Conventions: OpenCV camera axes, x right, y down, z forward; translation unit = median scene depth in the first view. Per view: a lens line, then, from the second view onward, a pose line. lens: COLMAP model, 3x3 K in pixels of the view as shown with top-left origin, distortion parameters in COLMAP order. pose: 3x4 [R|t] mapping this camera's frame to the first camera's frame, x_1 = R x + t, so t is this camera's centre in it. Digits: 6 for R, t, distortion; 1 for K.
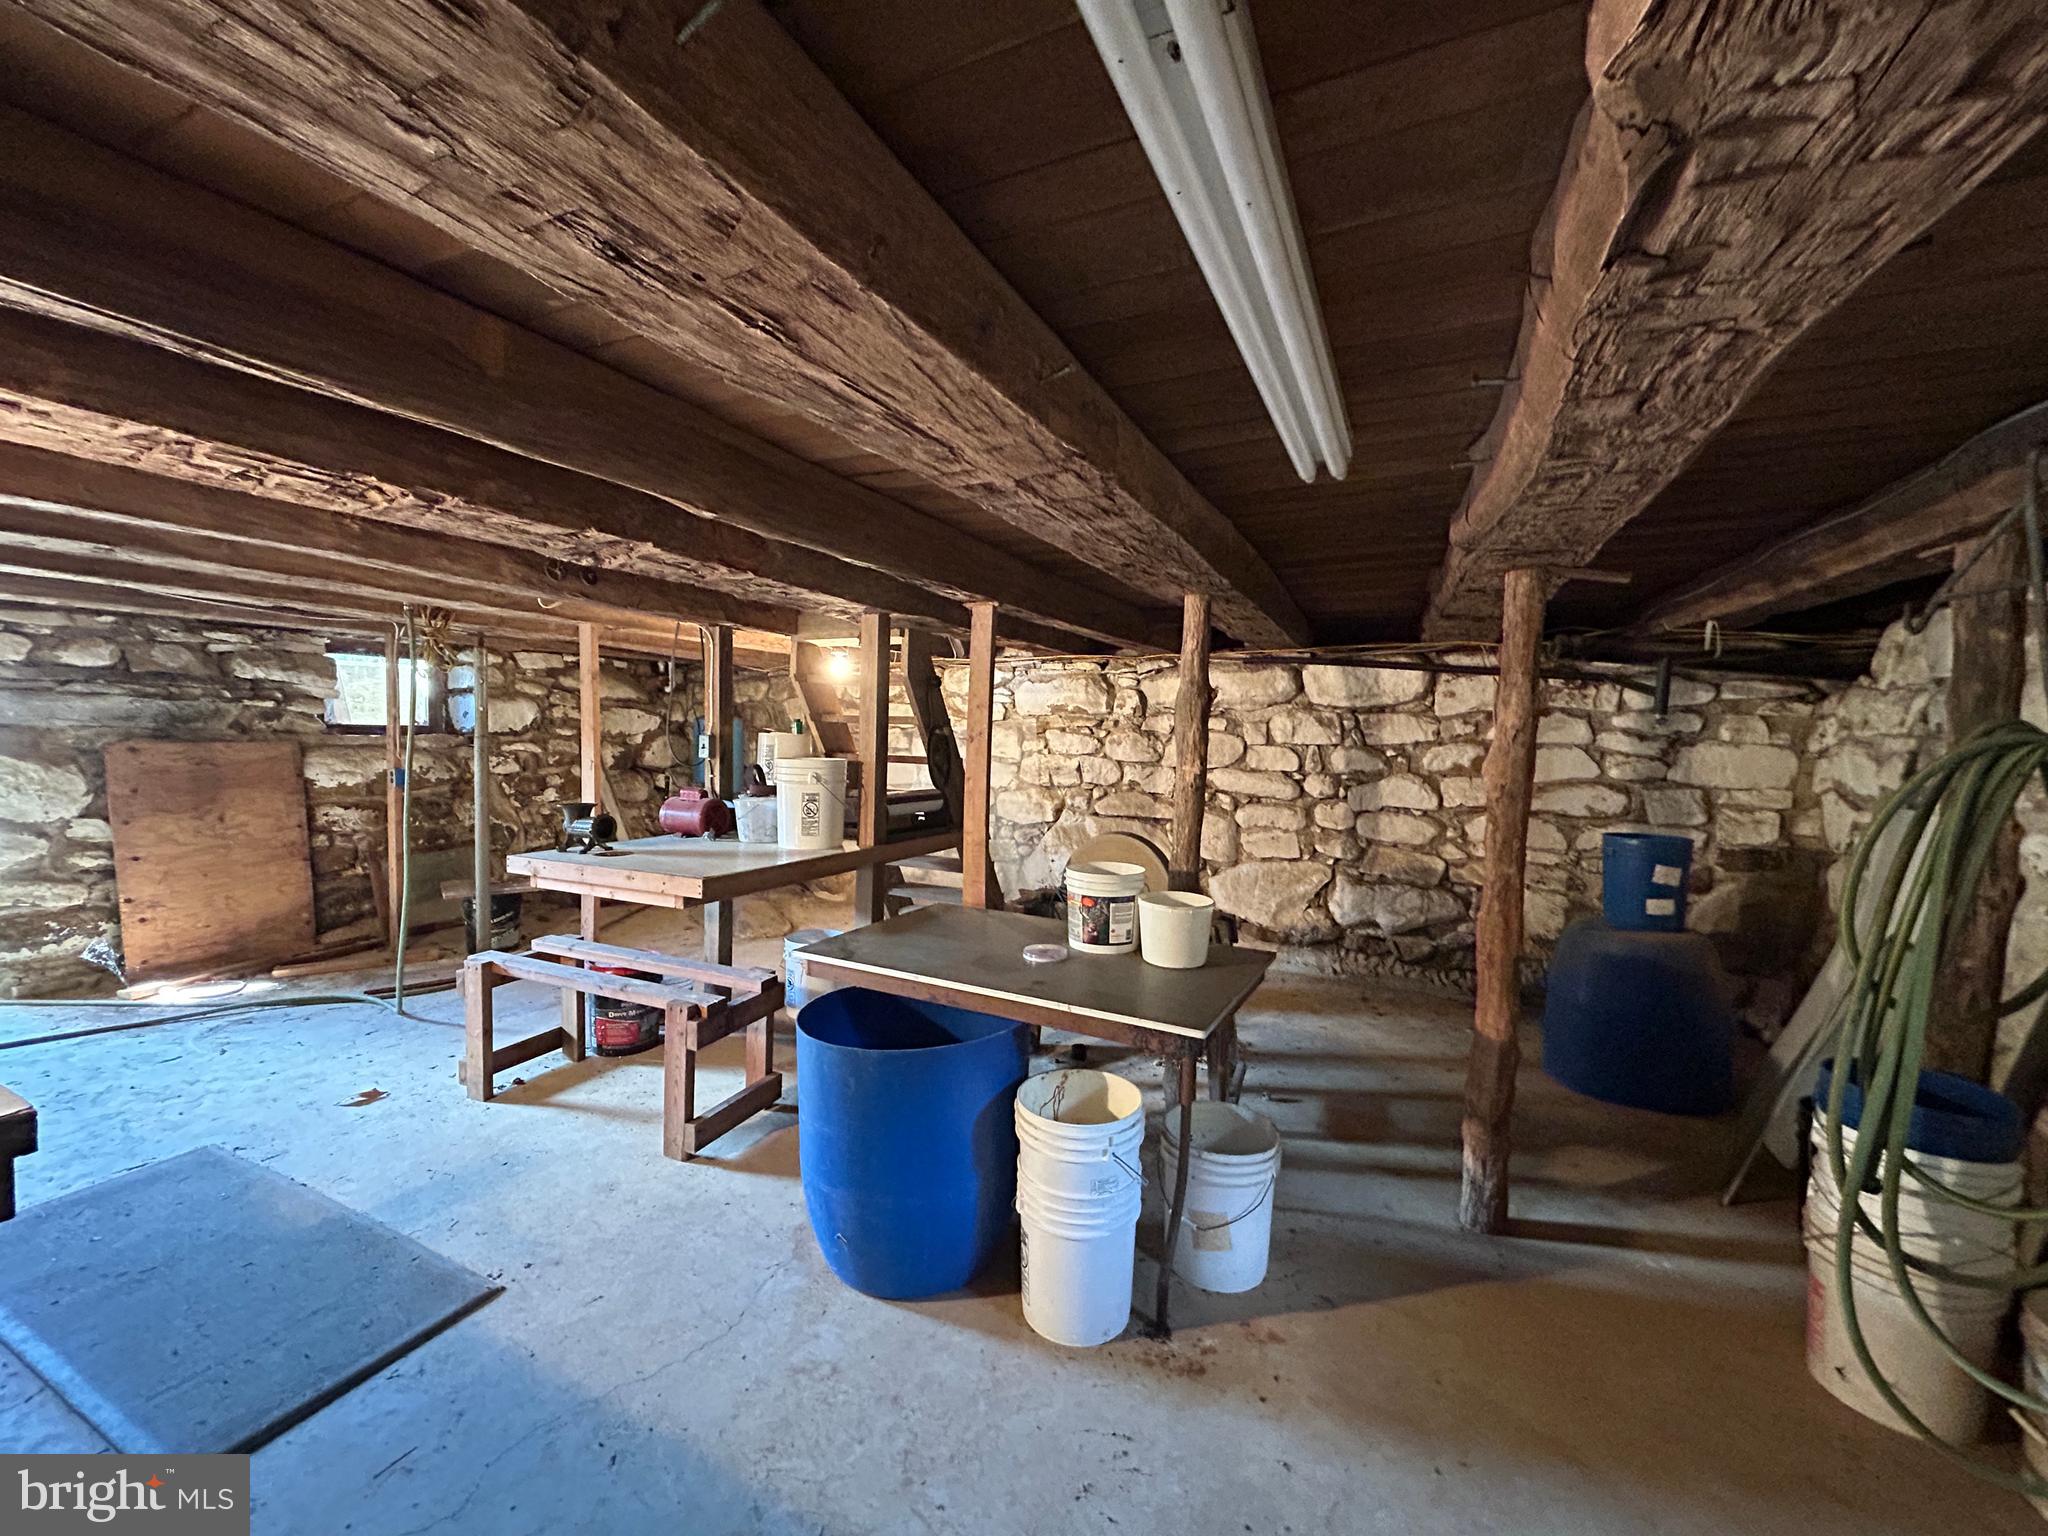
lens RADIAL K [[820.4, 0, 1018.2], [0, 820.4, 768.3], [0, 0, 1]] dist [0.000052, 0.000472]
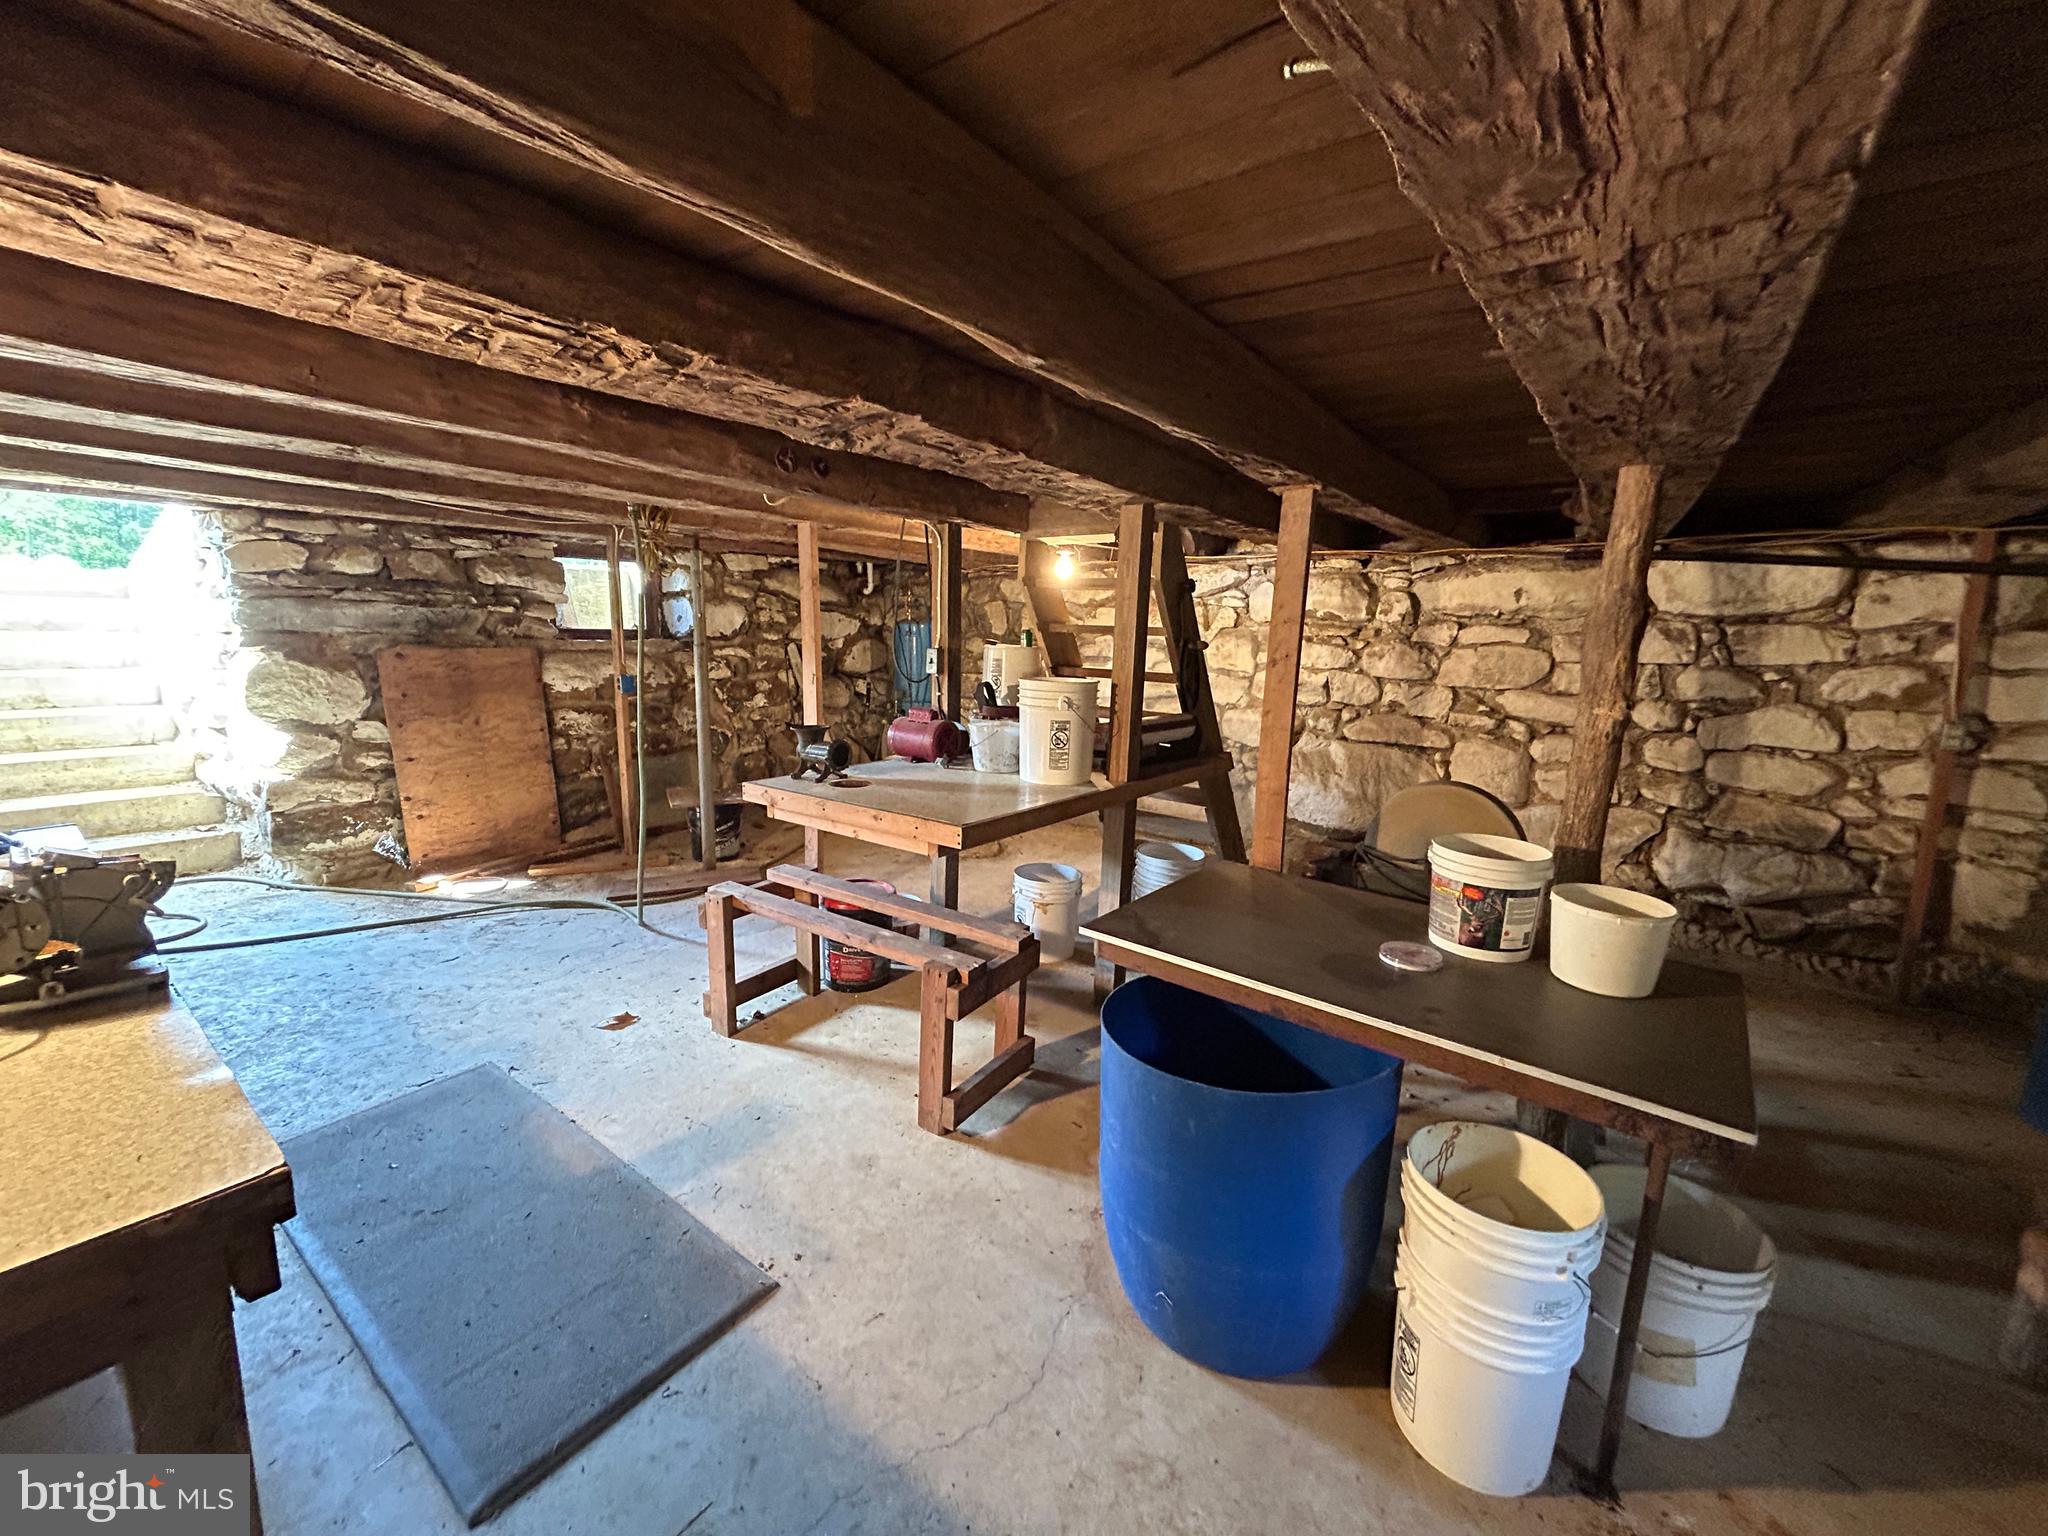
lens RADIAL K [[820.4, 0, 1018.2], [0, 820.4, 768.3], [0, 0, 1]] dist [0.000052, 0.000472]
pose [[0.981662, 0.037975, -0.186809, -0.111831], [-0.014625, 0.992072, 0.124819, -0.022510], [0.190068, -0.119798, 0.974435, 0.121926]]
